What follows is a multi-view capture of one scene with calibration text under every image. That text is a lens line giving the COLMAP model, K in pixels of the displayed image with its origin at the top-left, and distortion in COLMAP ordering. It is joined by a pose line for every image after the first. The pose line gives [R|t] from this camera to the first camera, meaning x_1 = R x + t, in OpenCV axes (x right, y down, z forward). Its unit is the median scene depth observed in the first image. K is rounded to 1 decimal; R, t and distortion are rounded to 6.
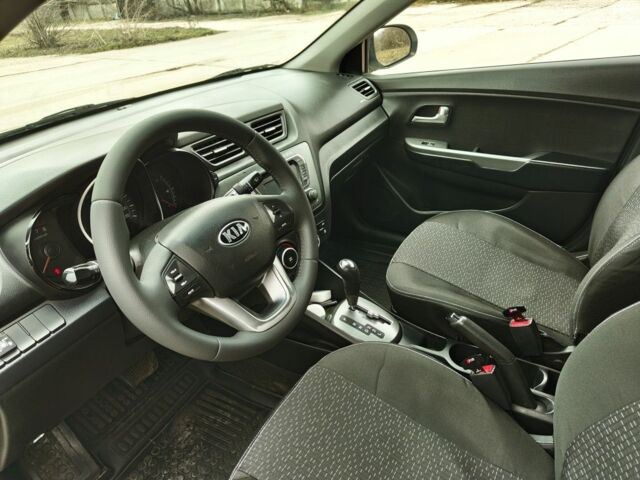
lens RADIAL K [[441.0, 0, 317.5], [0, 441.0, 236.3], [0, 0, 1]] dist [0.010923, 0.002797]
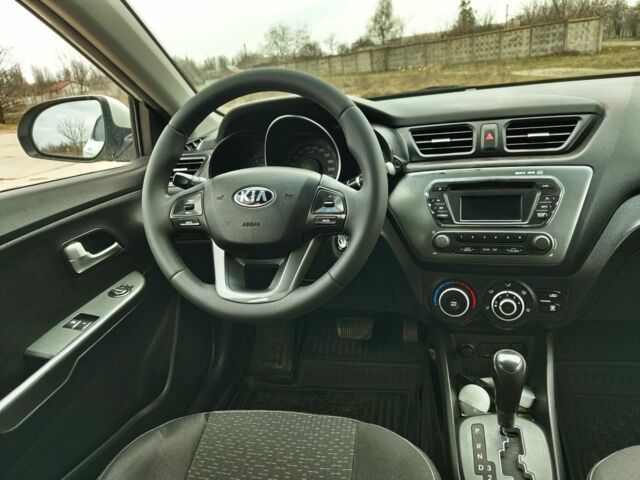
lens RADIAL K [[446.9, 0, 320.0], [0, 446.9, 240.0], [0, 0, 1]] dist [0.000804, 0.004056]
pose [[0.325635, 0.387445, -0.862466, 0.460858], [-0.387616, 0.886711, 0.251987, -0.143204], [0.862389, 0.252250, 0.438924, 0.446915]]
